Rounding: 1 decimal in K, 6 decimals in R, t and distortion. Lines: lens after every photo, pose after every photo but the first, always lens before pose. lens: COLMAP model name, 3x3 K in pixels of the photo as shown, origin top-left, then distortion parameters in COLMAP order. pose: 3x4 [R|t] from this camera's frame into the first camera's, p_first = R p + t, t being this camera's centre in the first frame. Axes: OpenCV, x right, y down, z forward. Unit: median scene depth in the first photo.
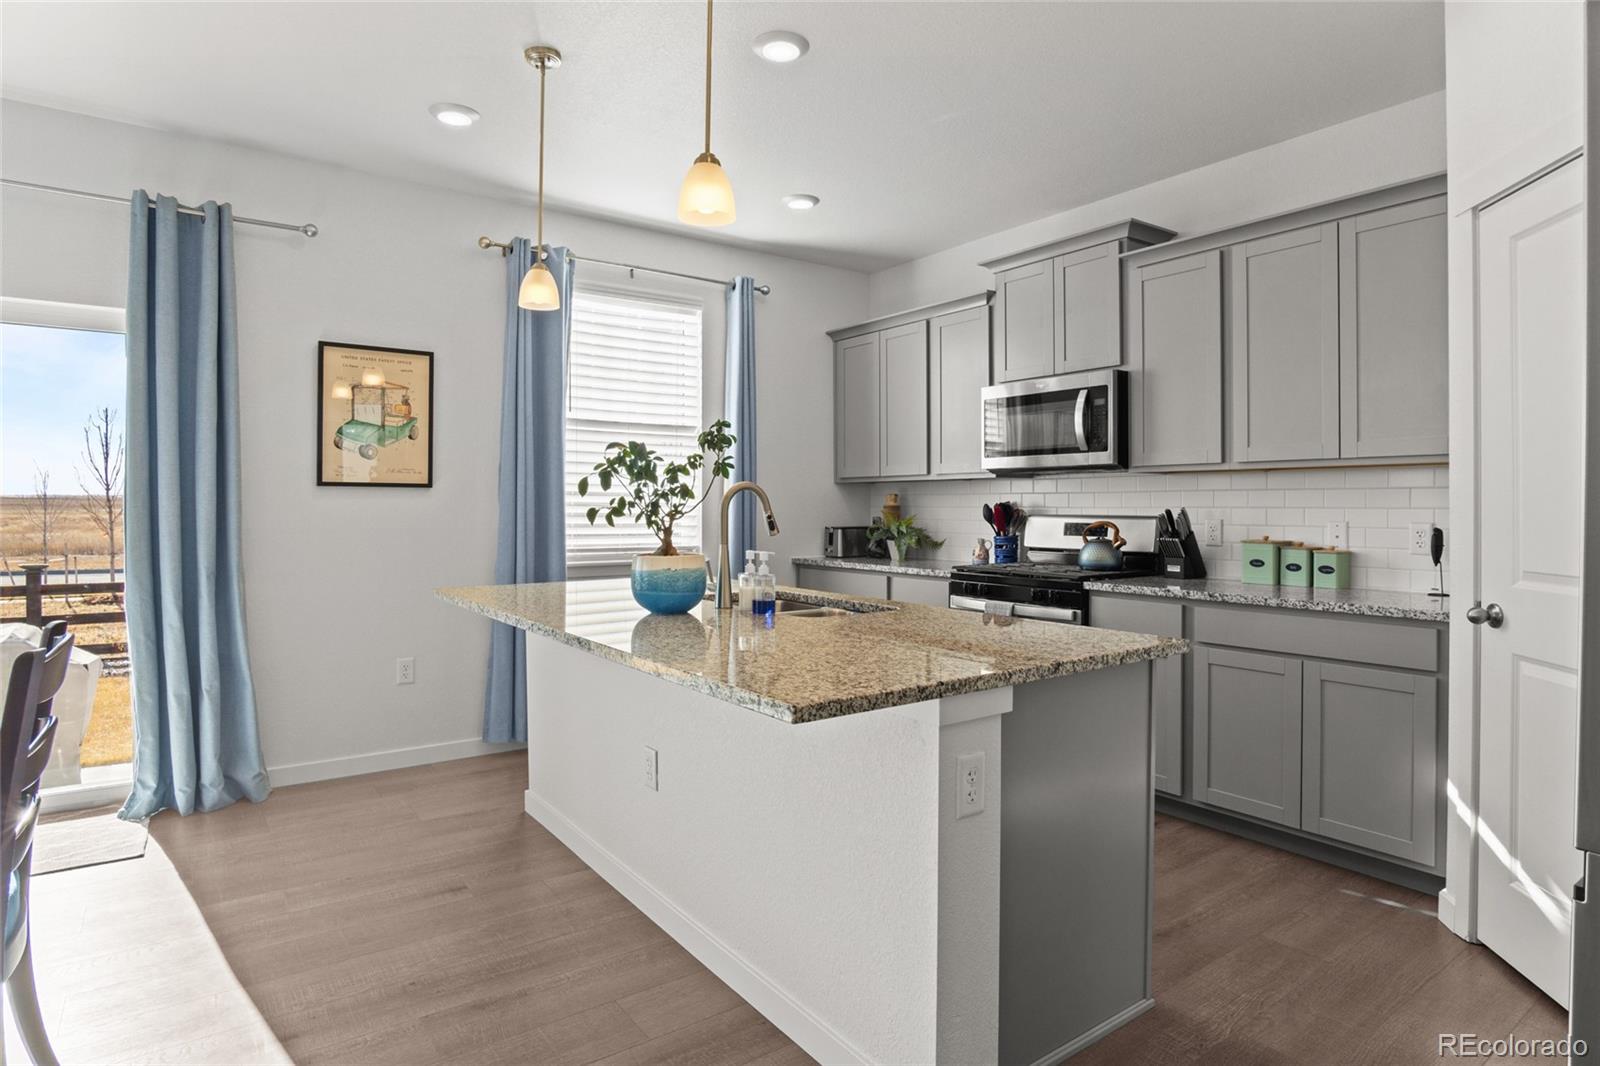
lens RADIAL K [[871.3, 0, 800.6], [0, 871.3, 499.5], [0, 0, 1]] dist [-0.031362, 0.005077]
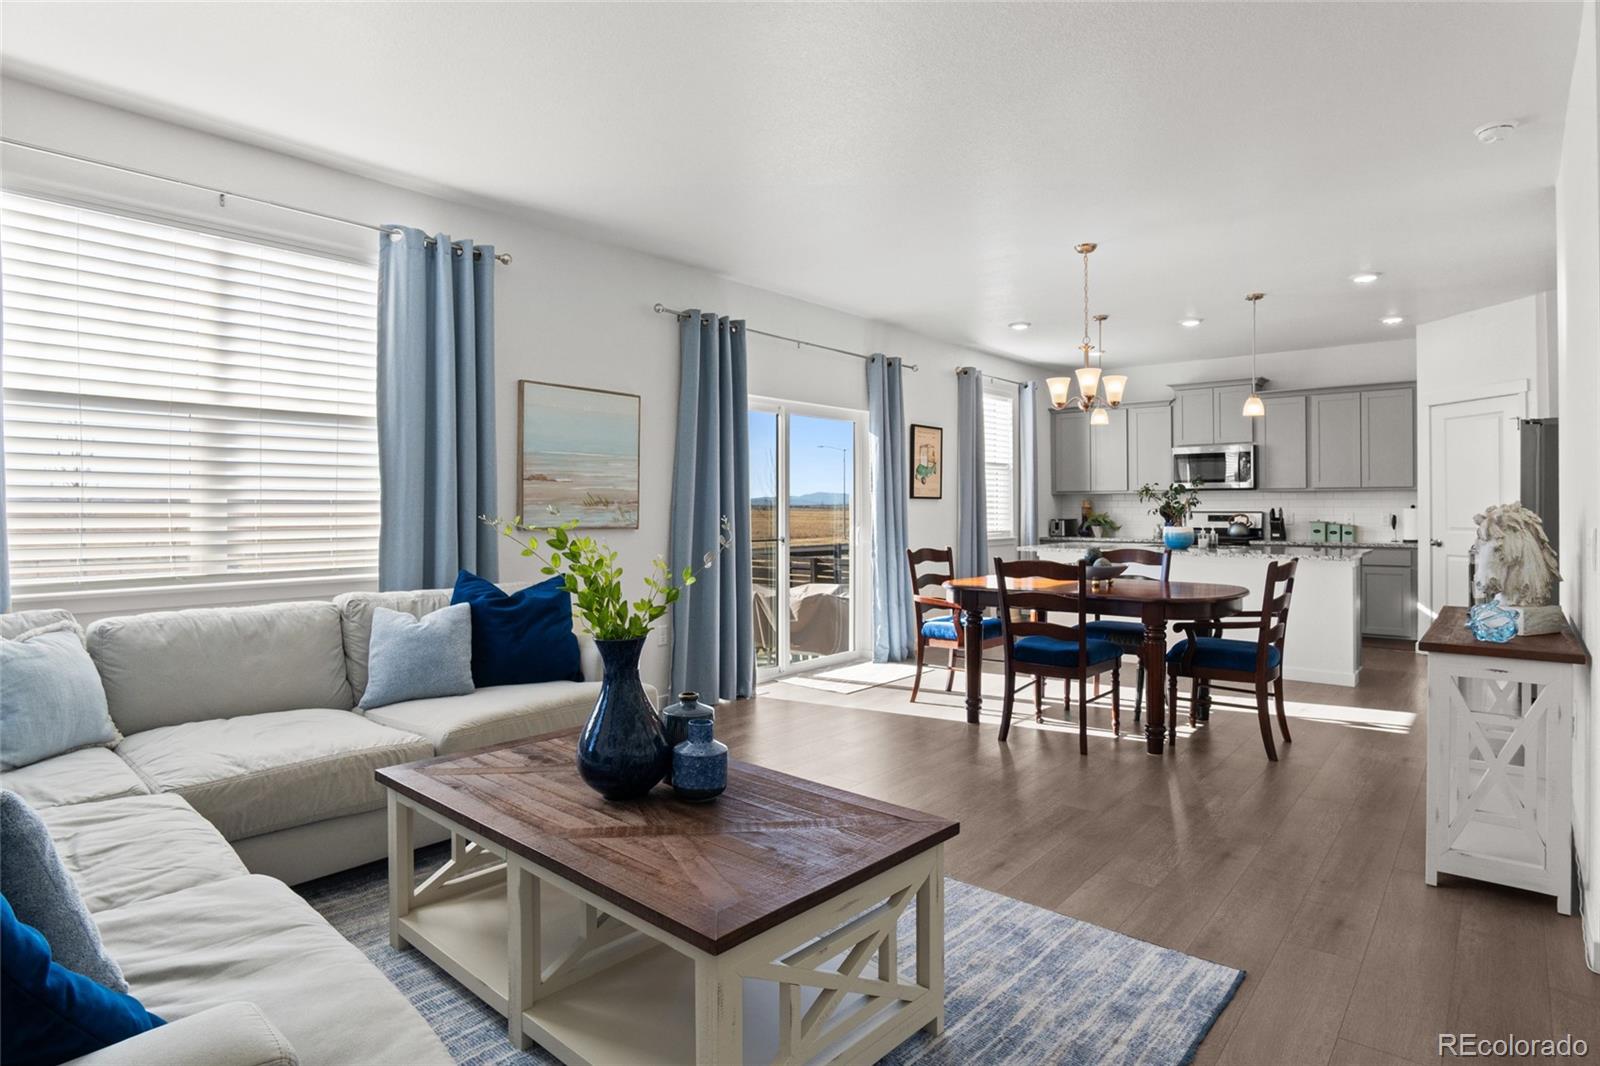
lens RADIAL K [[871.3, 0, 799.6], [0, 871.3, 507.3], [0, 0, 1]] dist [-0.031362, 0.005077]
pose [[0.970115, -0.004913, 0.242597, -1.205786], [0.002952, 0.999960, 0.008447, -0.012233], [-0.242629, -0.007478, 0.970090, -0.792278]]
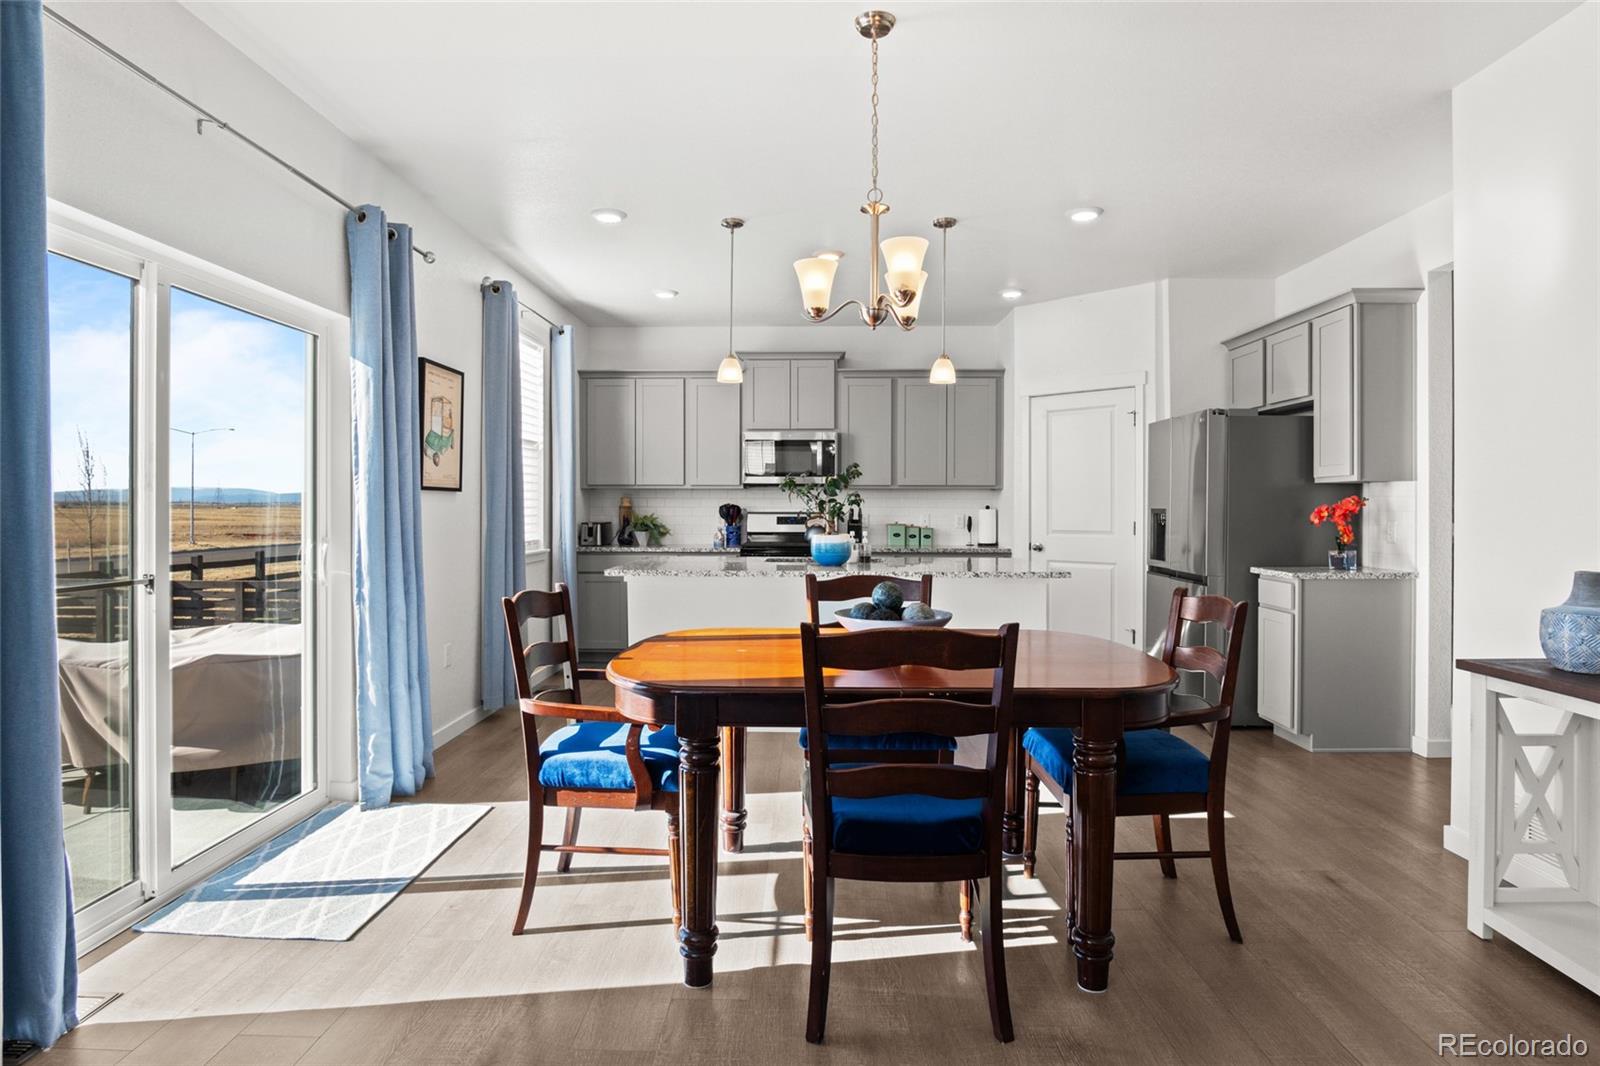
lens RADIAL K [[871.3, 0, 798.7], [0, 871.3, 504.2], [0, 0, 1]] dist [-0.031362, 0.005077]
pose [[0.609058, 0.000957, 0.793125, -1.070160], [-0.006882, 0.999968, 0.004078, -0.004595], [-0.793095, -0.007942, 0.609046, -0.048172]]
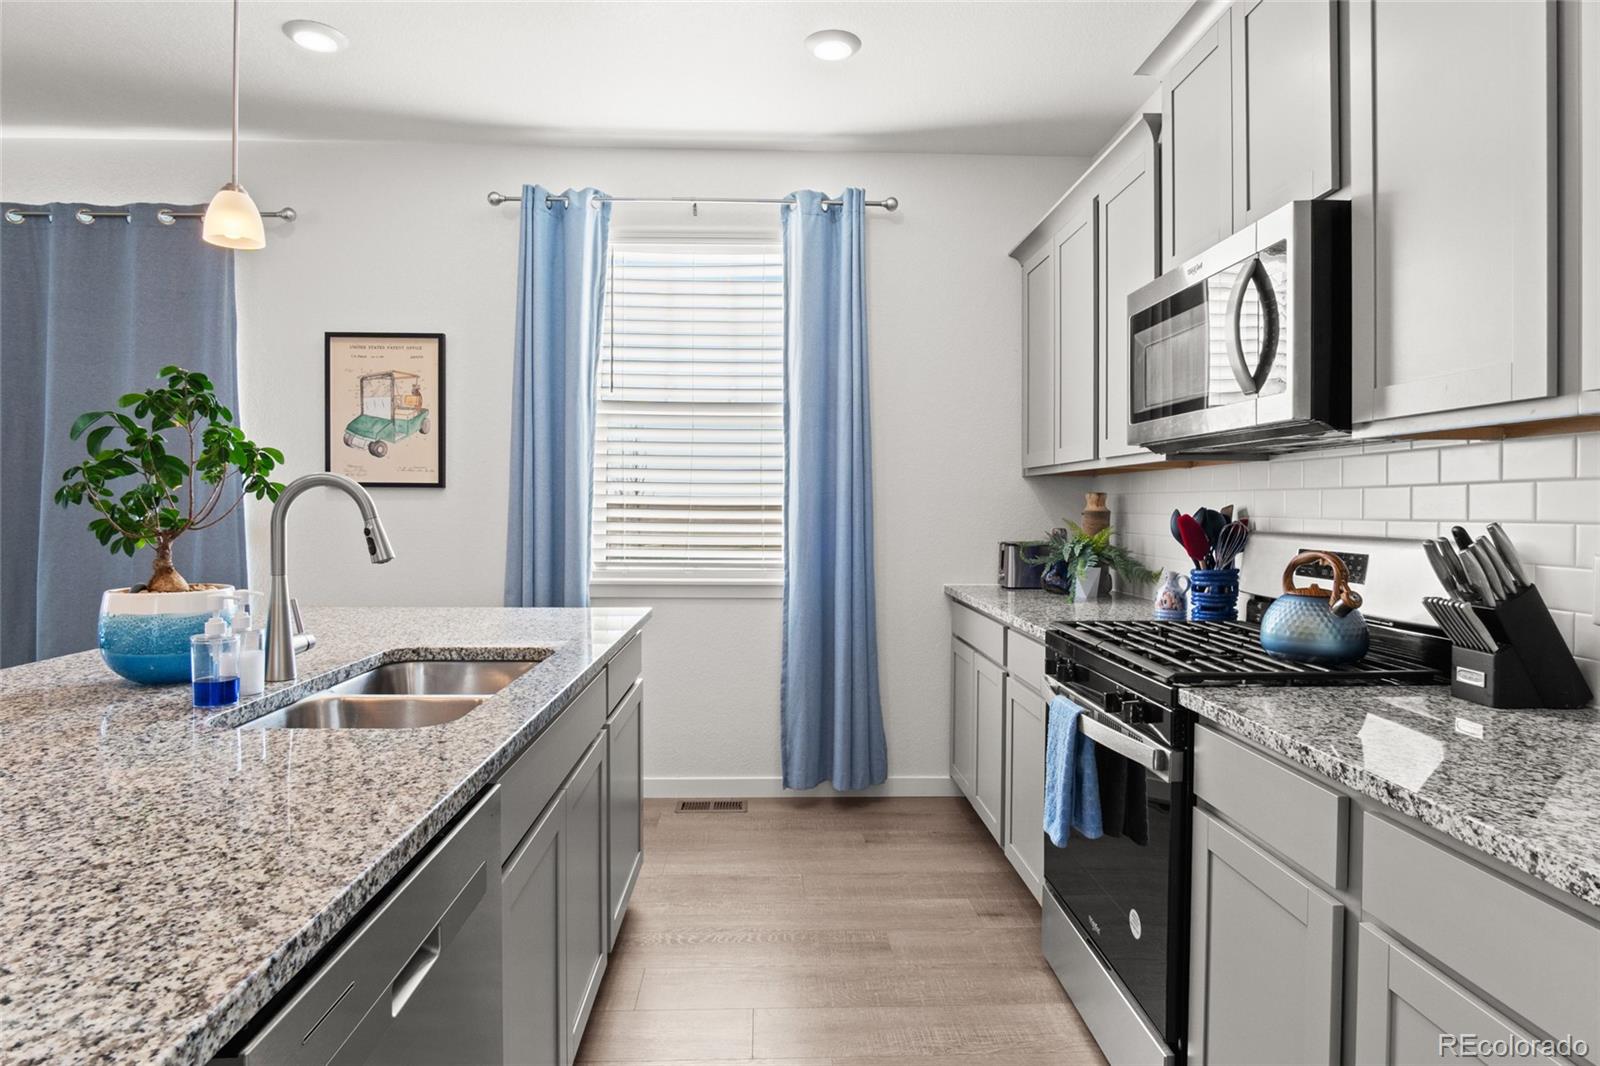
lens RADIAL K [[871.3, 0, 804.4], [0, 871.3, 507.9], [0, 0, 1]] dist [-0.031362, 0.005077]
pose [[0.831143, 0.004468, -0.556041, 0.372264], [0.000697, 0.999959, 0.009078, -0.001002], [0.556058, -0.007933, 0.831105, 0.476946]]
